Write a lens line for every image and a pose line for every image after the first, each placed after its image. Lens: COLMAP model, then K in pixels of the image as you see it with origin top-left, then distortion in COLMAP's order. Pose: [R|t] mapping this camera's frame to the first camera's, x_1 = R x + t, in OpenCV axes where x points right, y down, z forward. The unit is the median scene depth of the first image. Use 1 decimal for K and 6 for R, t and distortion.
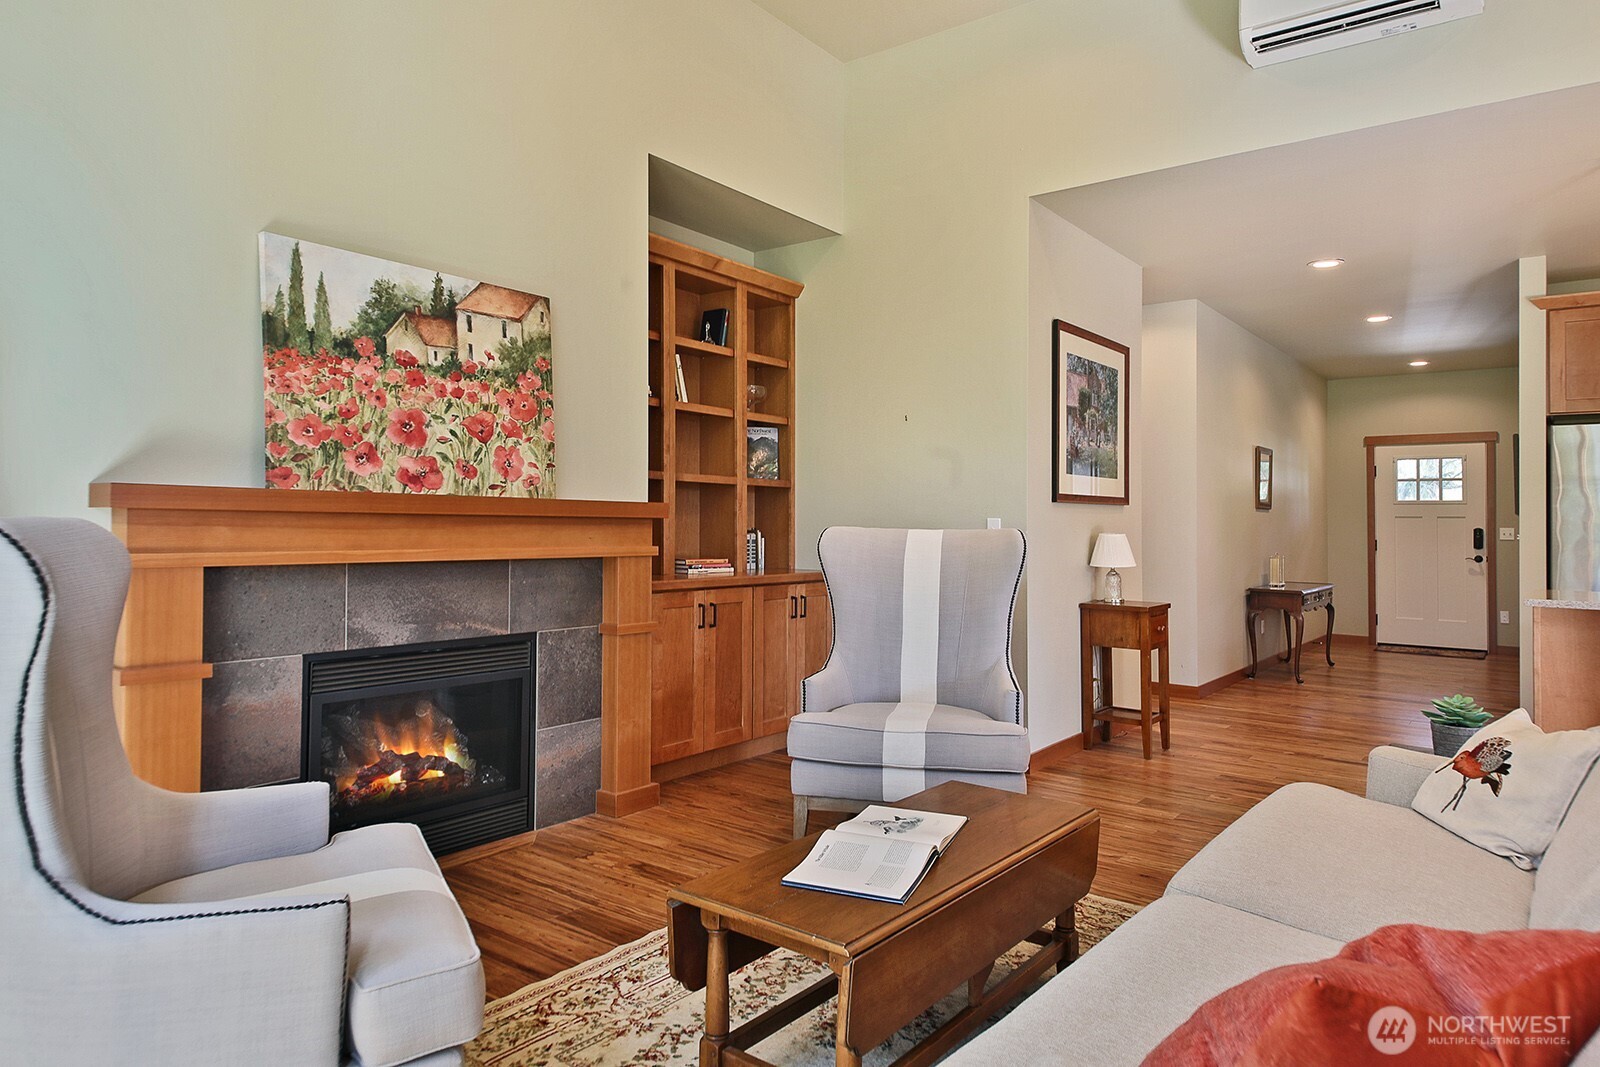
lens RADIAL K [[999.9, 0, 797.8], [0, 999.9, 506.1], [0, 0, 1]] dist [0.046385, 0.000170]
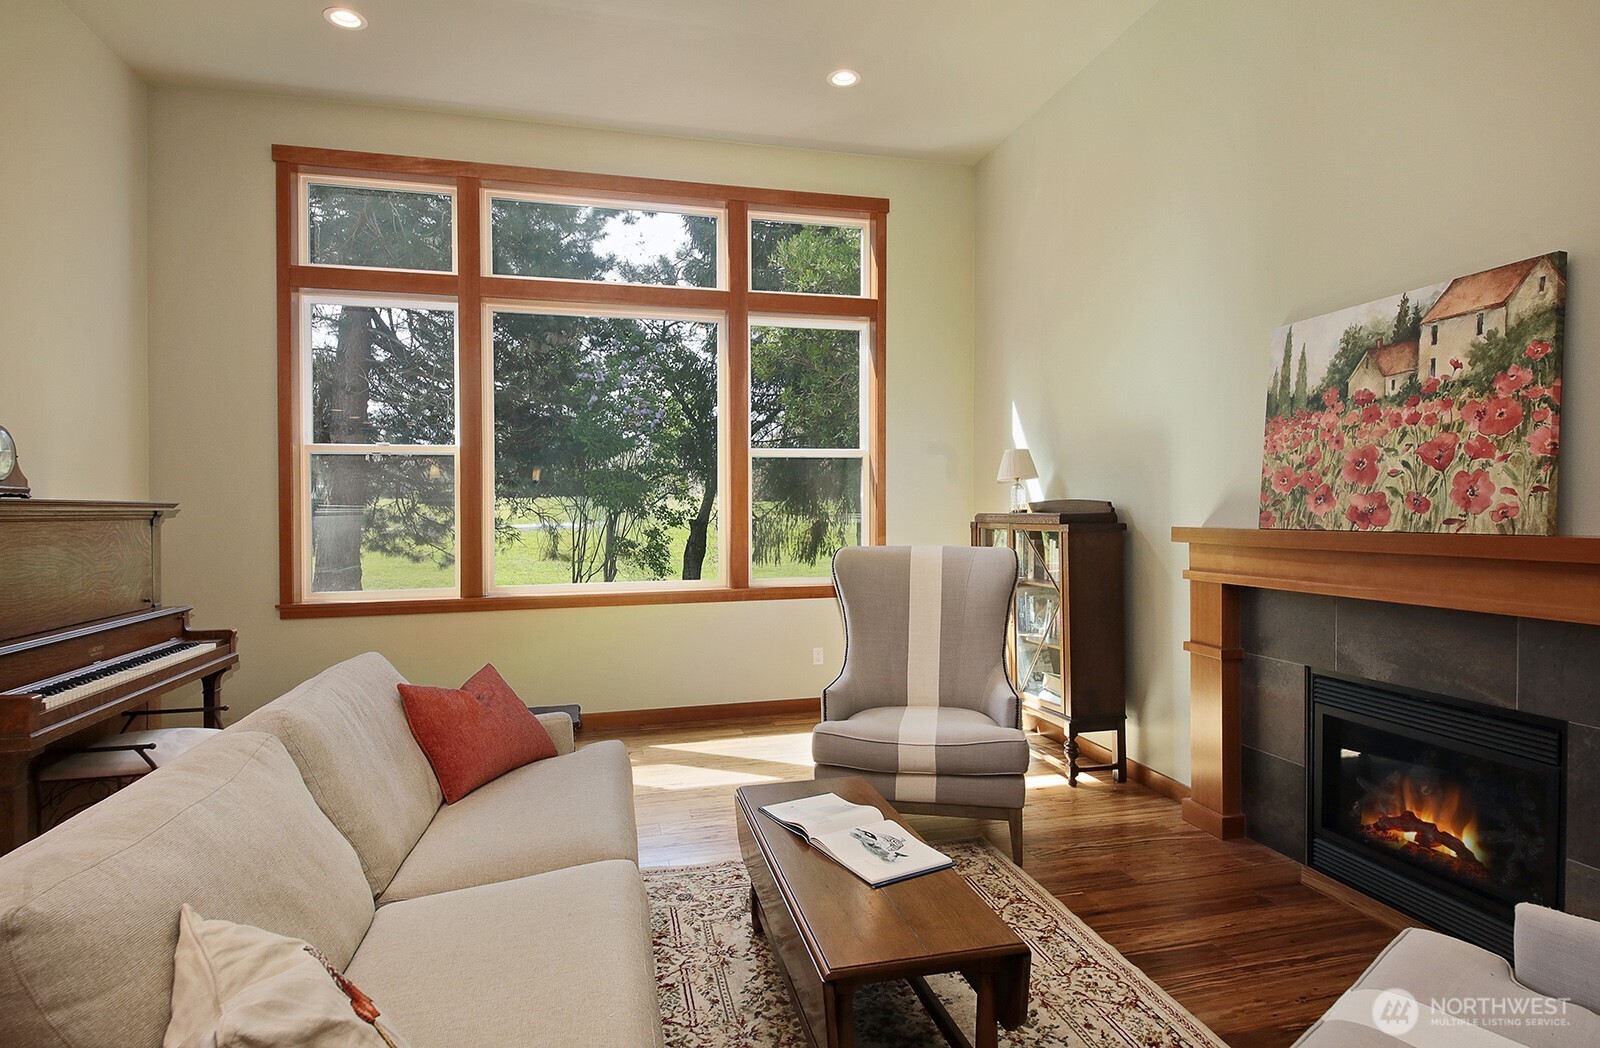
lens RADIAL K [[845.0, 0, 800.0], [0, 845.0, 524.0], [0, 0, 1]] dist [-0.000449, -0.000167]
pose [[-0.619681, 0.000496, -0.784853, 0.605039], [0.011174, 0.999904, -0.008190, -0.017741], [0.784774, -0.013846, -0.619627, 1.043264]]
